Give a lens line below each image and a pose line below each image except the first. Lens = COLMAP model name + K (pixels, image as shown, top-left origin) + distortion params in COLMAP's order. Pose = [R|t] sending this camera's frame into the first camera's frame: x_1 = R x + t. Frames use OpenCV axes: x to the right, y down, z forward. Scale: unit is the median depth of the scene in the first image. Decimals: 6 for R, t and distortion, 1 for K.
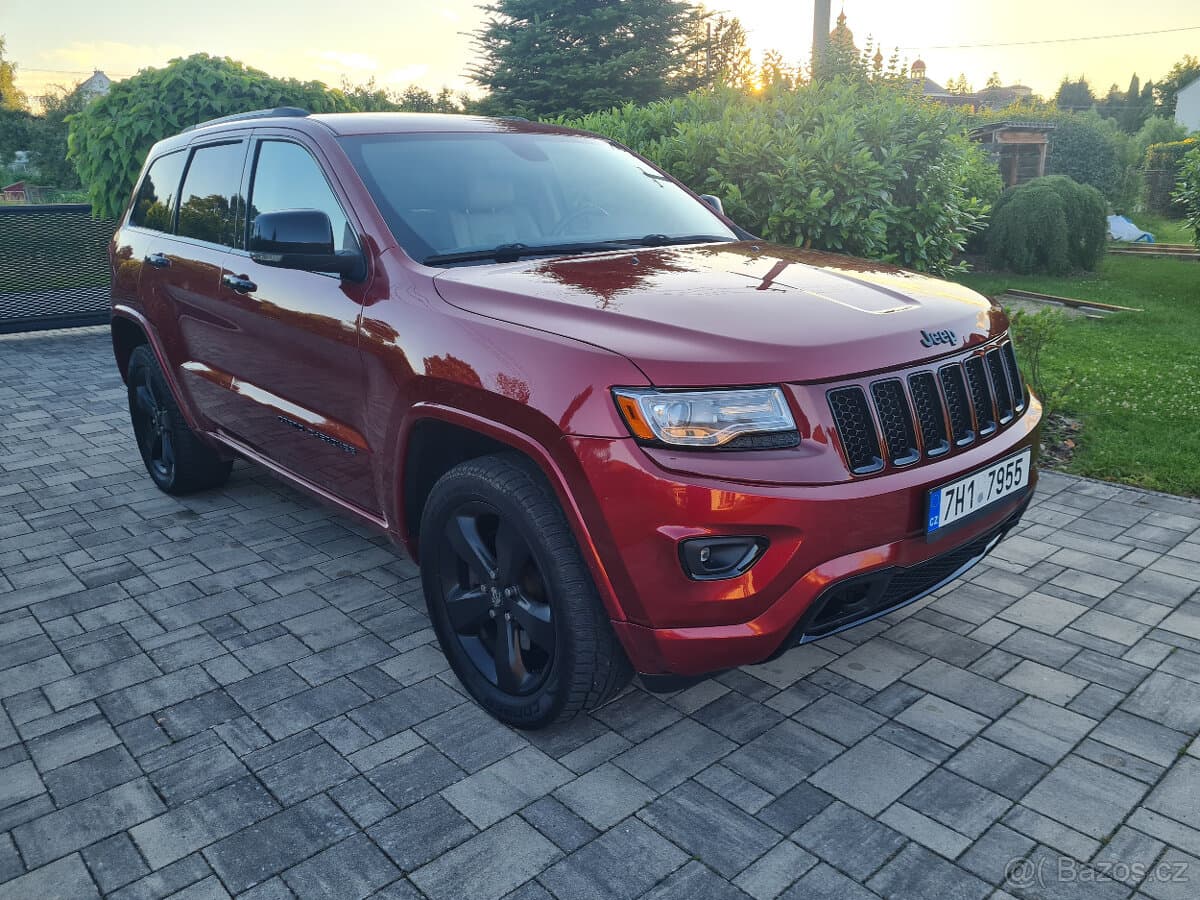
lens RADIAL K [[902.6, 0, 600.0], [0, 902.6, 450.0], [0, 0, 1]] dist [0.054747, -0.046142]
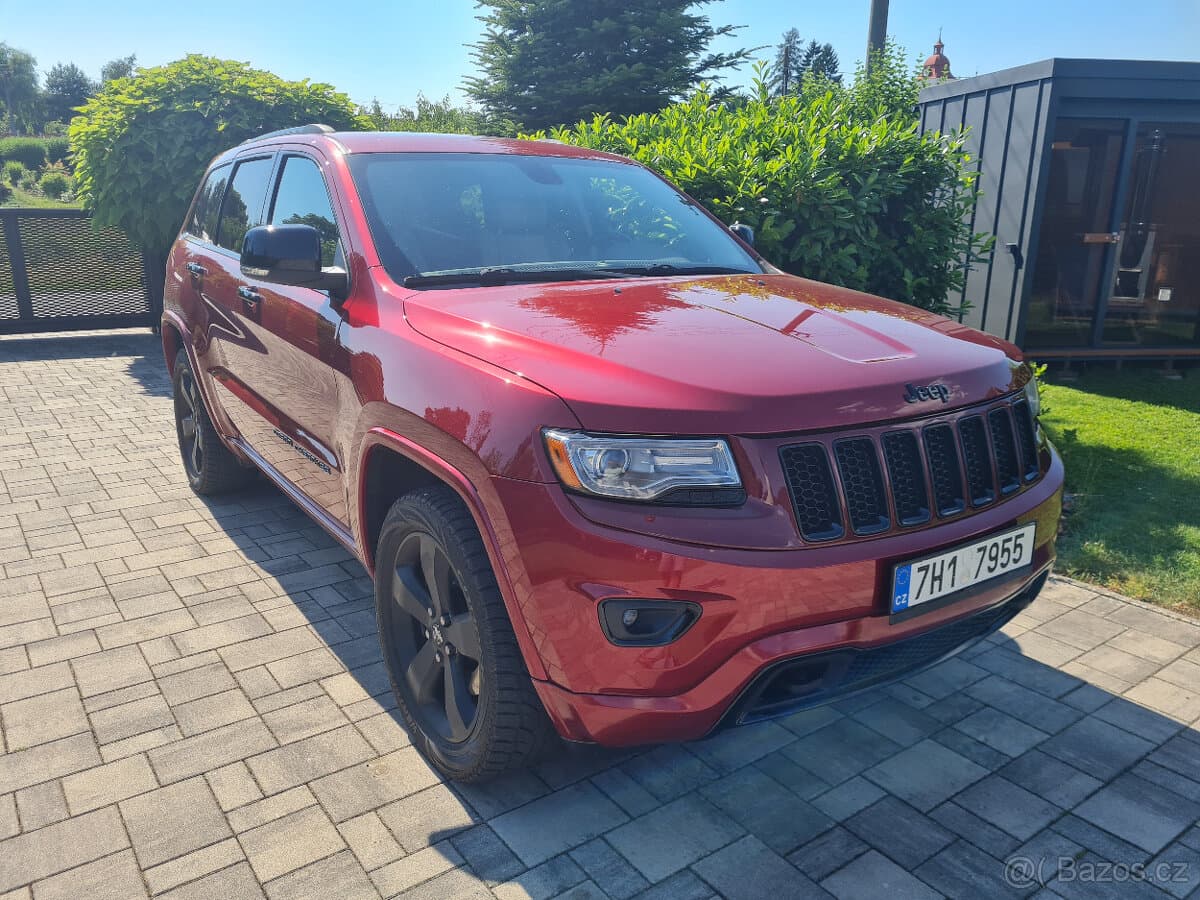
lens RADIAL K [[892.1, 0, 600.0], [0, 892.1, 450.0], [0, 0, 1]] dist [0.074578, -0.050786]
pose [[0.995063, 0.050720, -0.085311, 0.140957], [-0.052441, 0.998461, -0.018052, -0.035387], [0.084264, 0.022437, 0.996191, 0.112190]]
